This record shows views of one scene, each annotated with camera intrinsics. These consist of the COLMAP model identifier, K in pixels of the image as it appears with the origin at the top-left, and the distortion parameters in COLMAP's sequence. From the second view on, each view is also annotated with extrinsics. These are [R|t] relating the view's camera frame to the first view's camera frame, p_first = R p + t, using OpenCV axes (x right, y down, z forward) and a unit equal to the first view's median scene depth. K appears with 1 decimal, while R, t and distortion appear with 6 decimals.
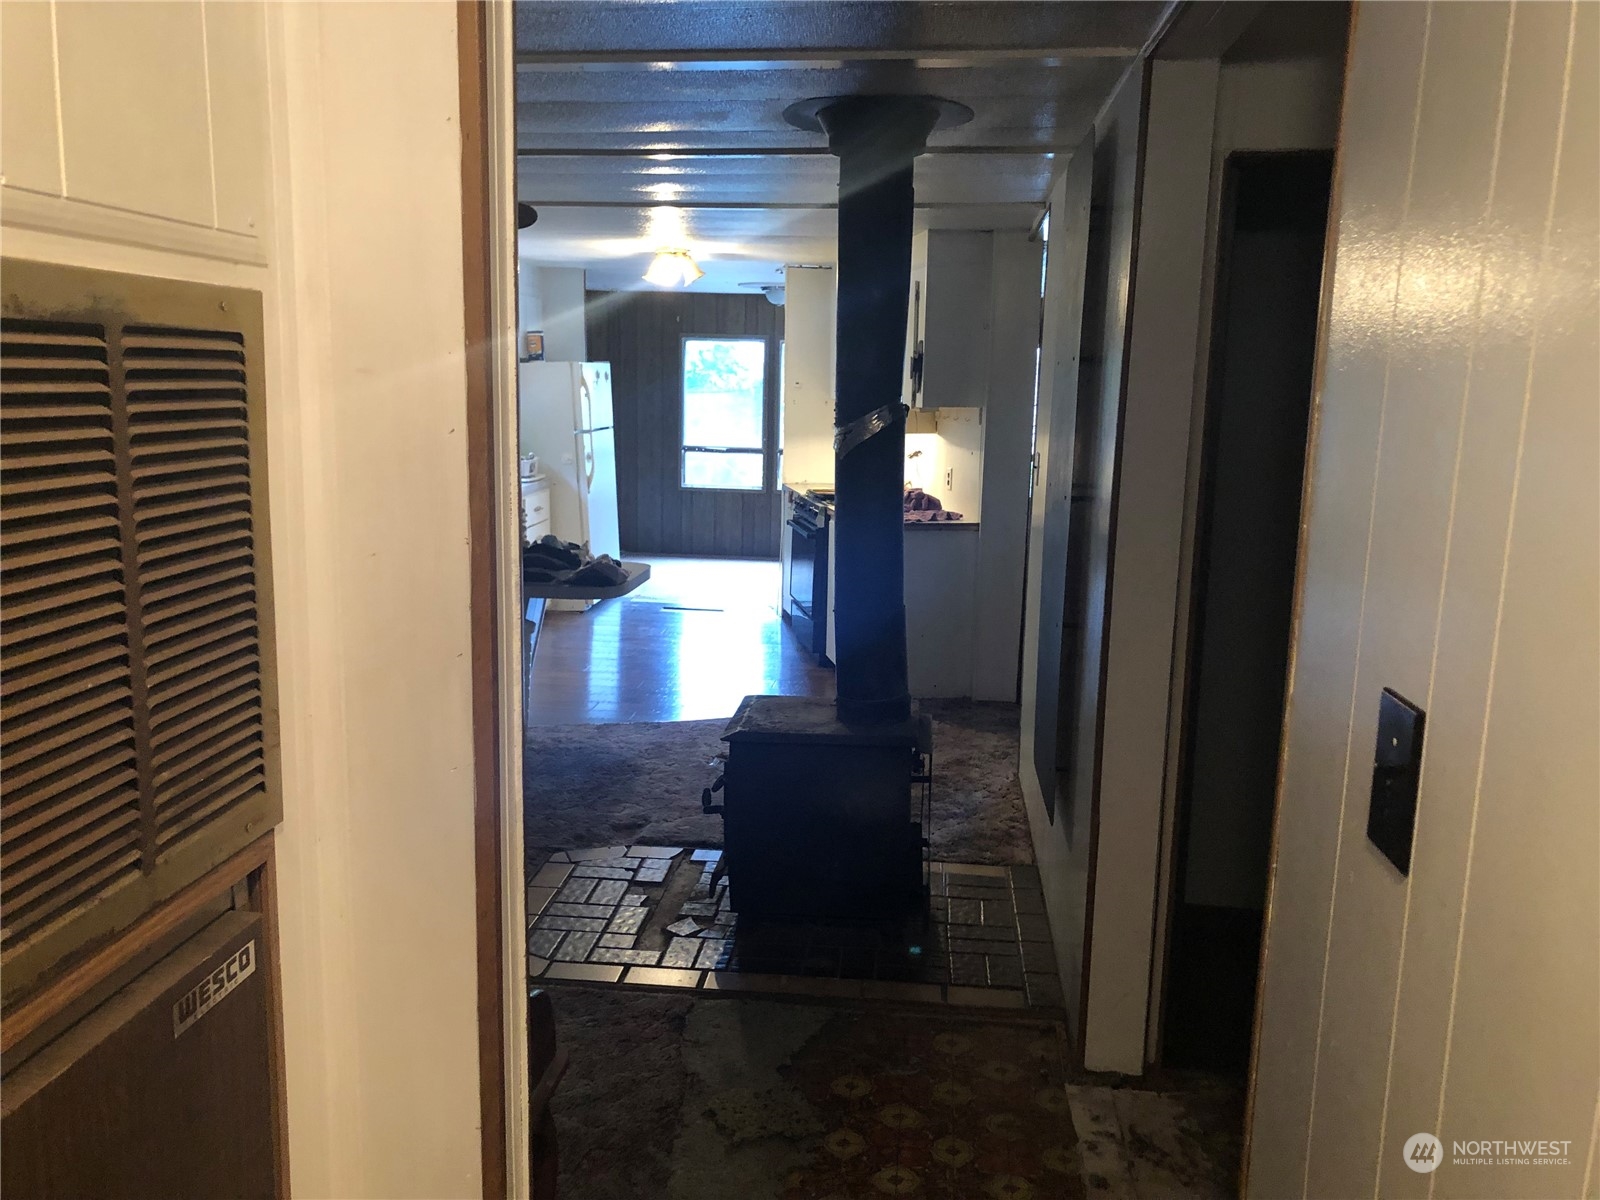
lens RADIAL K [[1283.6, 0, 798.7], [0, 1283.6, 601.8], [0, 0, 1]] dist [0.011142, -0.000891]
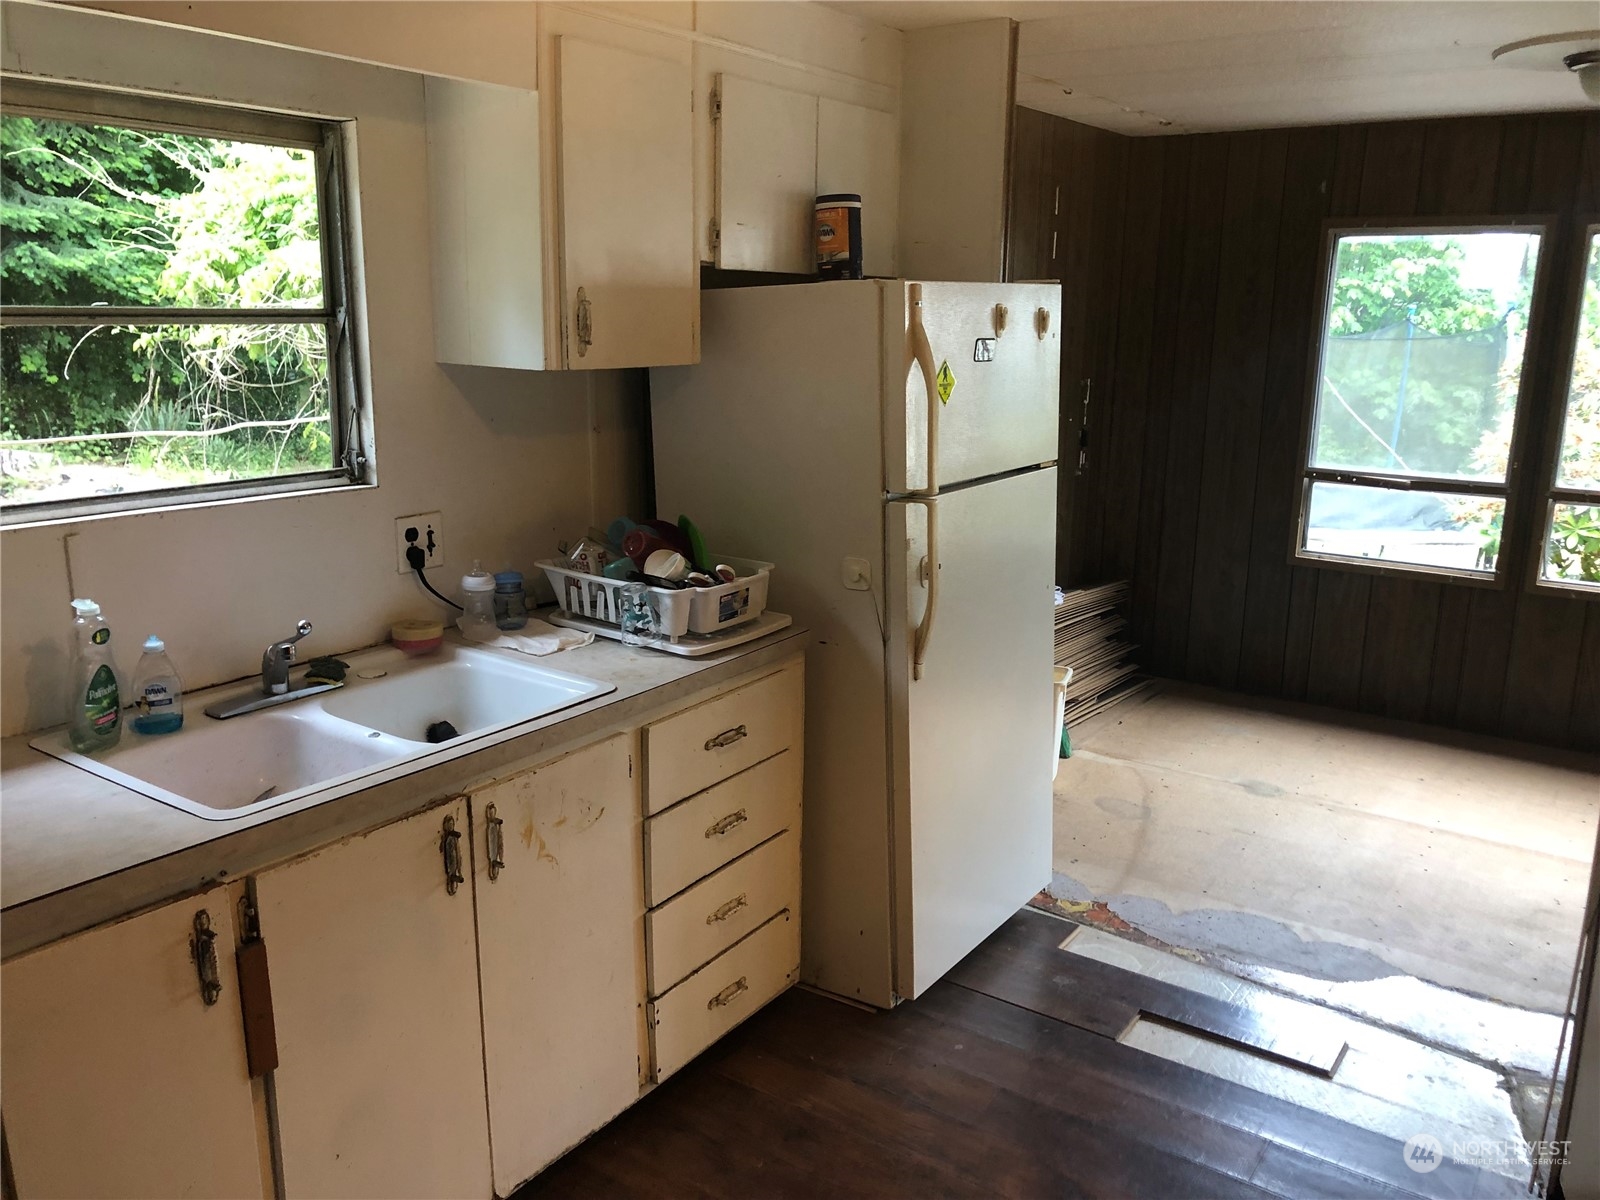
lens RADIAL K [[1283.6, 0, 792.9], [0, 1283.6, 599.6], [0, 0, 1]] dist [0.011142, -0.000891]
pose [[0.870852, 0.098934, -0.481485, -0.031423], [-0.077653, 0.994925, 0.063985, -0.115472], [0.485372, -0.018332, 0.874116, 0.649241]]
